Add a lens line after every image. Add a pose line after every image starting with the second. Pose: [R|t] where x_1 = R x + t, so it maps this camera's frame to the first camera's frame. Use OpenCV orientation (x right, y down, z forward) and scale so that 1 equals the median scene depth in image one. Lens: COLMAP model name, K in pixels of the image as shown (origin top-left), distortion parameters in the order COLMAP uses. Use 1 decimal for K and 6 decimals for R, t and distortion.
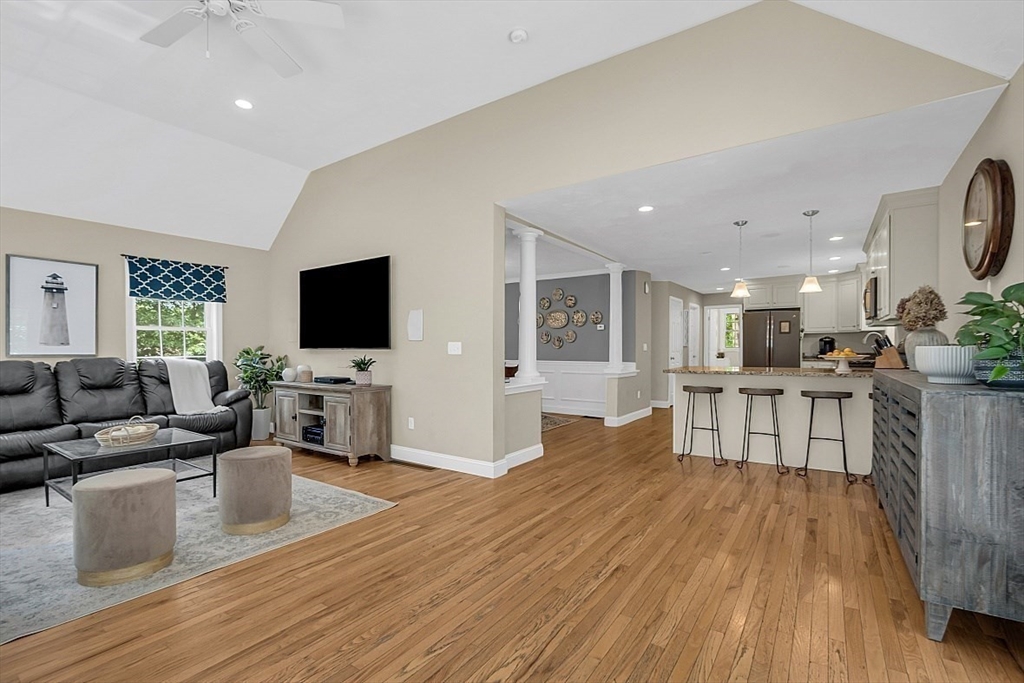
lens RADIAL K [[459.9, 0, 515.8], [0, 459.9, 349.6], [0, 0, 1]] dist [-0.010447, 0.000256]
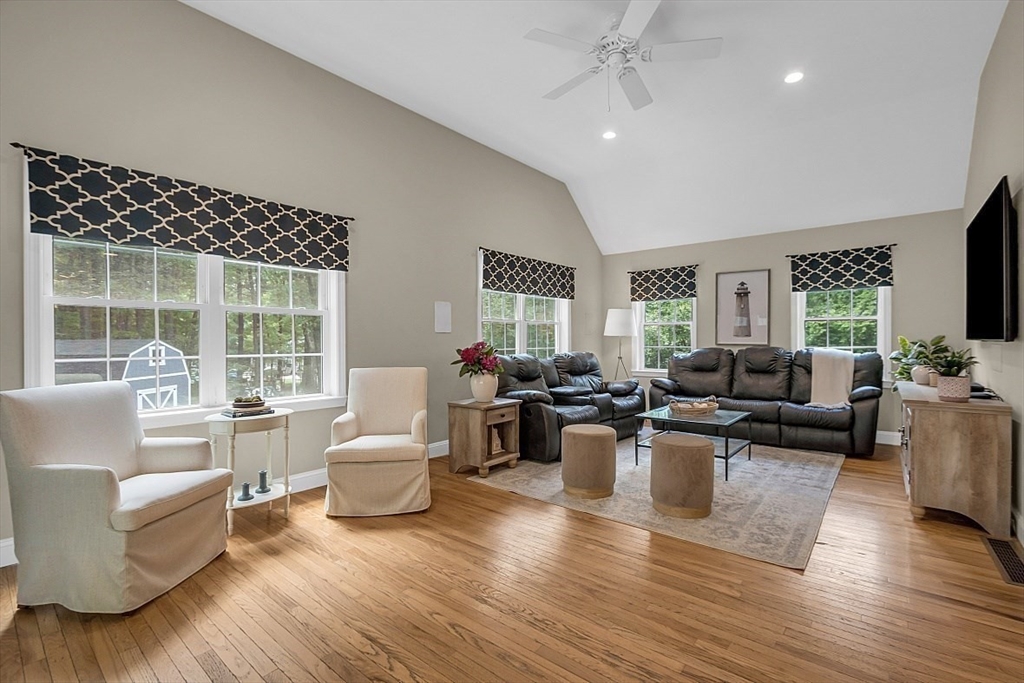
lens RADIAL K [[460.9, 0, 531.7], [0, 460.9, 341.6], [0, 0, 1]] dist [-0.018473, 0.000149]
pose [[-0.071291, 0.006927, -0.997432, 0.349594], [0.000108, 0.999976, 0.006937, -0.005190], [0.997456, 0.000387, -0.071290, 0.509195]]
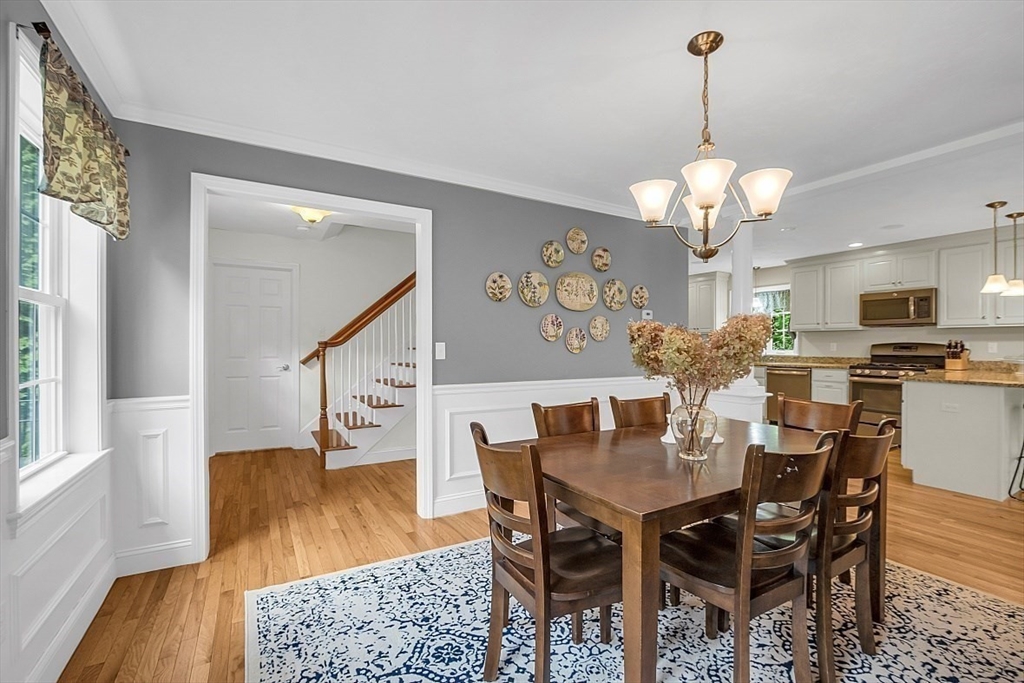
lens RADIAL K [[454.8, 0, 547.7], [0, 454.8, 345.3], [0, 0, 1]] dist [-0.000398, -0.000260]
pose [[0.385855, 0.002447, 0.922556, -0.665363], [0.002484, 0.999990, -0.003691, -0.017439], [-0.922556, 0.003716, 0.385845, 1.576296]]
